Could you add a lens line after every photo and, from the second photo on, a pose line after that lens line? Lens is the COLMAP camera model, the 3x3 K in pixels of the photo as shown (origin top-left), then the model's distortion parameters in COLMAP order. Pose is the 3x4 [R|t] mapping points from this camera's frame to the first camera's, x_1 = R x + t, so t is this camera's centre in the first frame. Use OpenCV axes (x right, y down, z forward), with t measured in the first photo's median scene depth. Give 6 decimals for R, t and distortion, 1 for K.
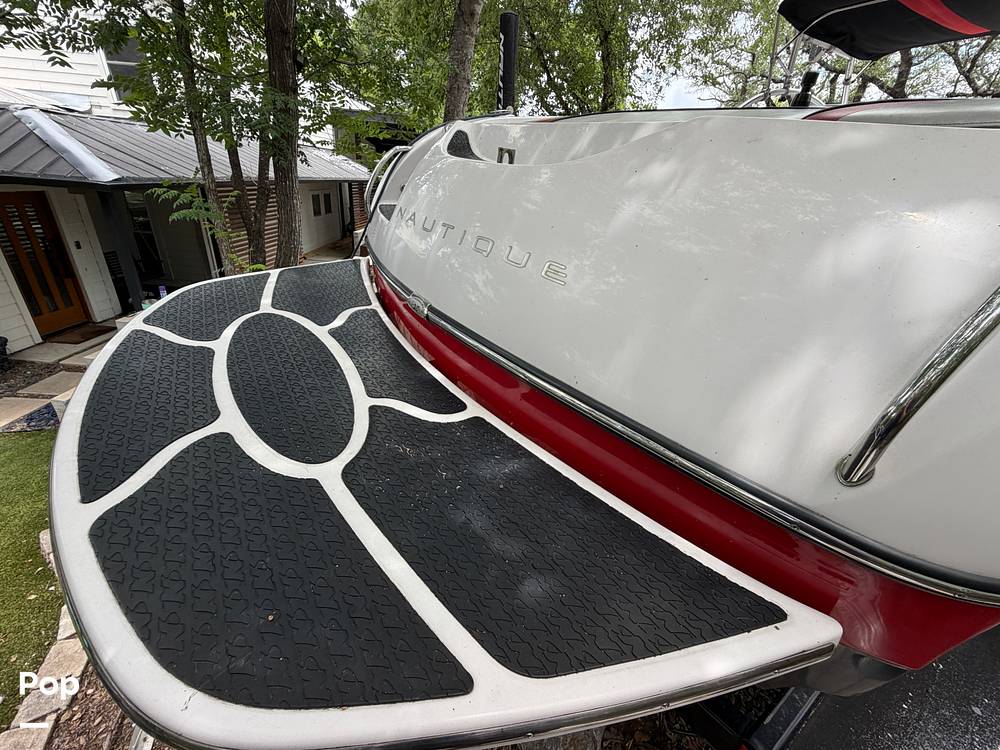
lens RADIAL K [[403.2, 0, 499.9], [0, 403.2, 375.0], [0, 0, 1]] dist [0.000185, -0.000346]
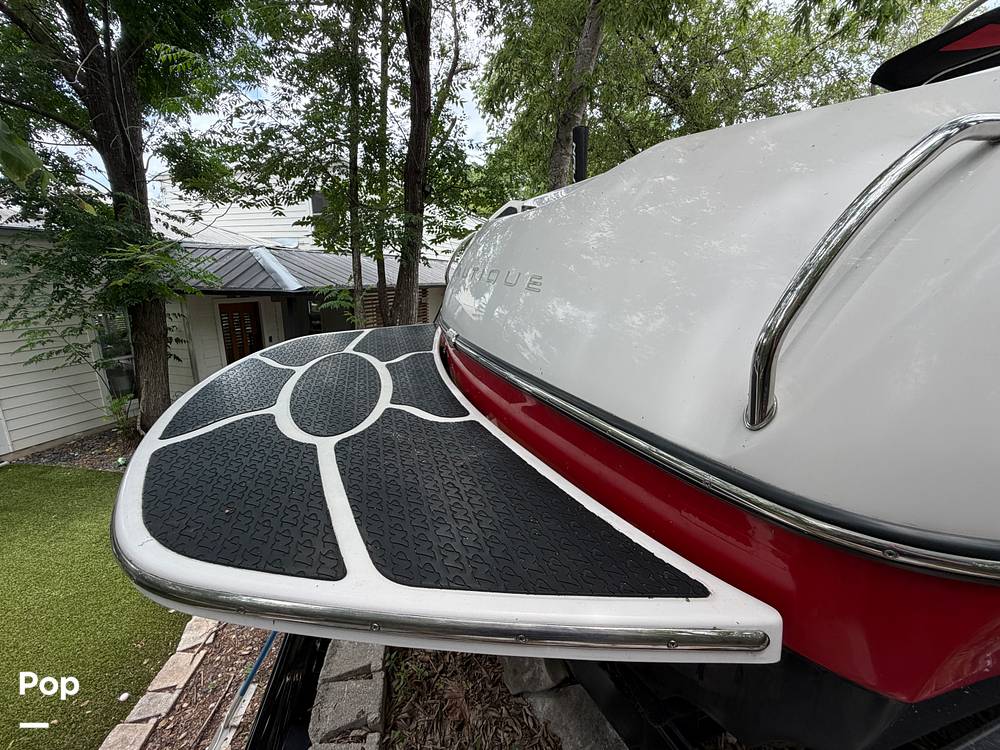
lens RADIAL K [[403.2, 0, 501.1], [0, 403.2, 375.8], [0, 0, 1]] dist [0.000185, -0.000346]
pose [[0.960242, 0.001589, -0.279165, 0.125383], [-0.064834, 0.973913, -0.217464, 0.085926], [0.271537, 0.226918, 0.935295, -0.007736]]
